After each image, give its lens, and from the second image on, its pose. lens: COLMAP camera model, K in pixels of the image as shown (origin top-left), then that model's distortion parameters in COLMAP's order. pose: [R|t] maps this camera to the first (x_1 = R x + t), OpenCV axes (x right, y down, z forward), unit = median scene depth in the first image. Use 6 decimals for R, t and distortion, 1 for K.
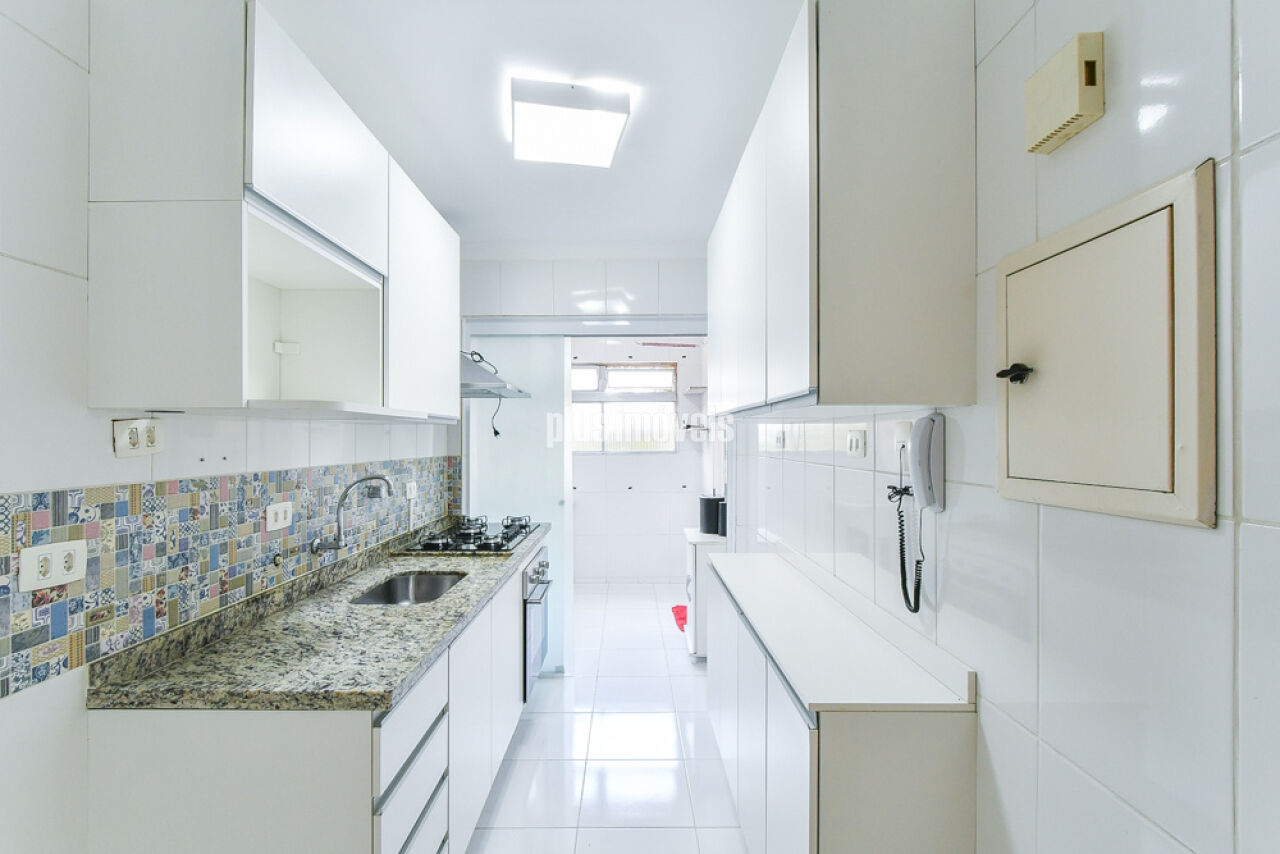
lens RADIAL K [[567.9, 0, 640.9], [0, 567.9, 434.9], [0, 0, 1]] dist [-0.001009, -0.003324]
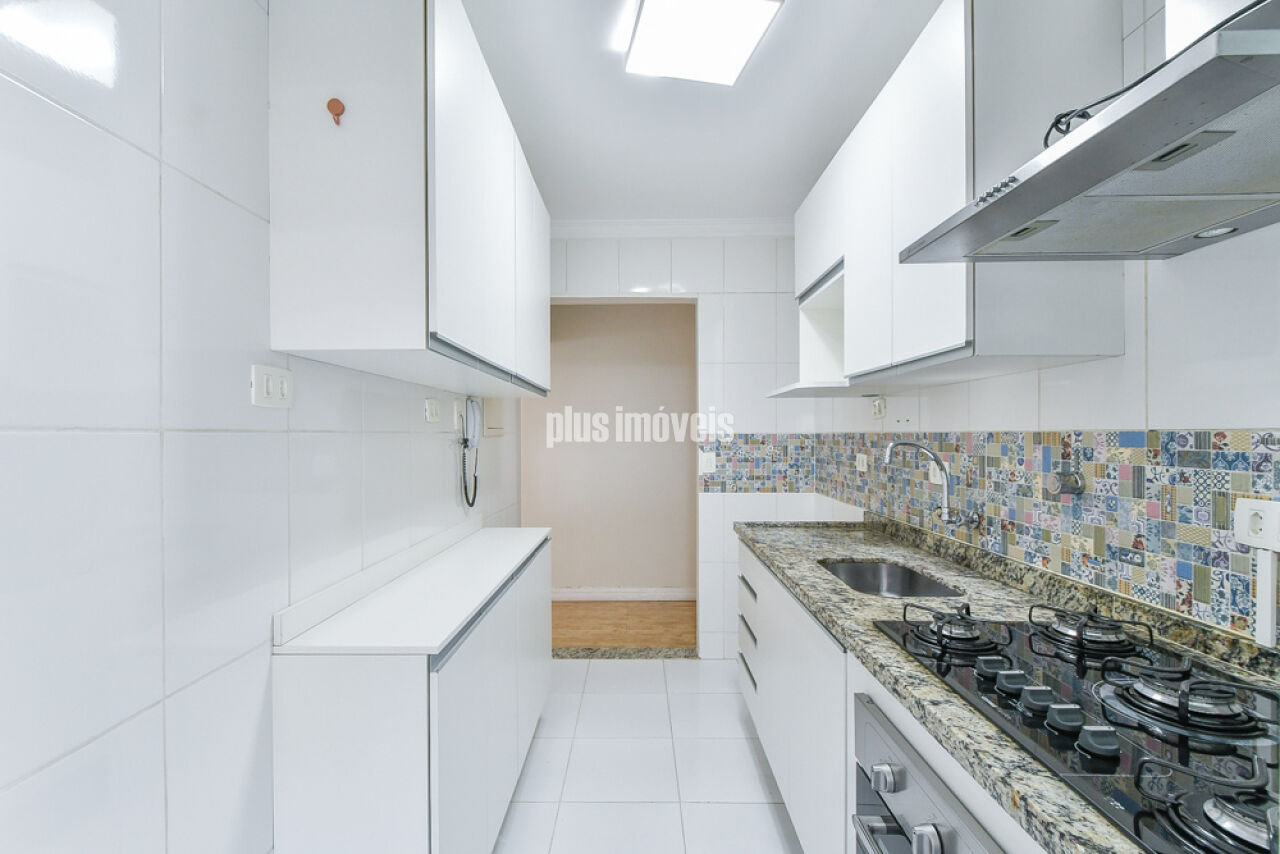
lens RADIAL K [[567.9, 0, 649.8], [0, 567.9, 435.4], [0, 0, 1]] dist [-0.001009, -0.003324]
pose [[-0.999982, -0.000942, 0.005852, -0.072737], [-0.000979, 0.999980, -0.006318, 0.077185], [-0.005846, -0.006323, -0.999963, 2.130033]]
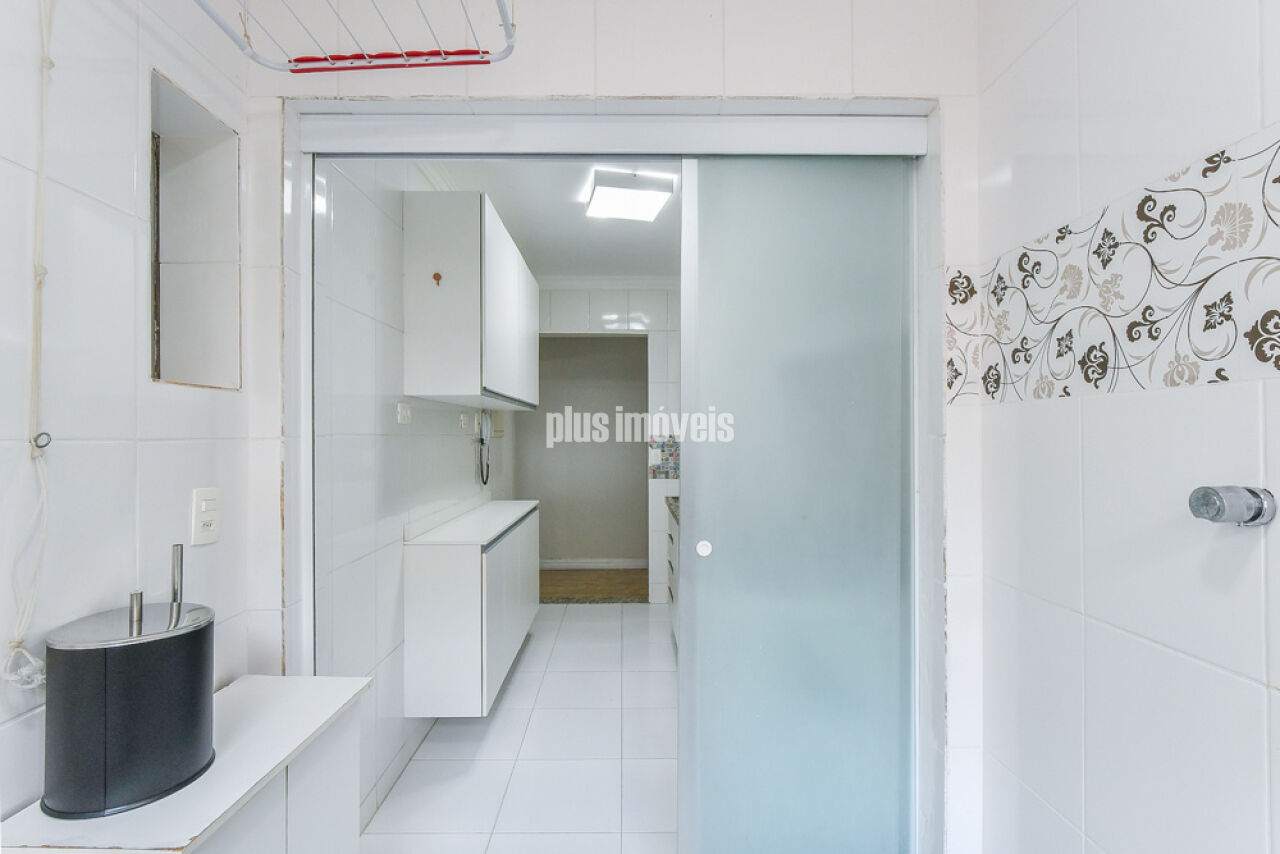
lens RADIAL K [[567.9, 0, 645.1], [0, 567.9, 425.3], [0, 0, 1]] dist [-0.001009, -0.003324]
pose [[-0.999918, -0.001197, -0.012745, -0.179829], [-0.000875, 0.999680, -0.025263, 0.078982], [0.012771, -0.025249, -0.999600, 2.810961]]
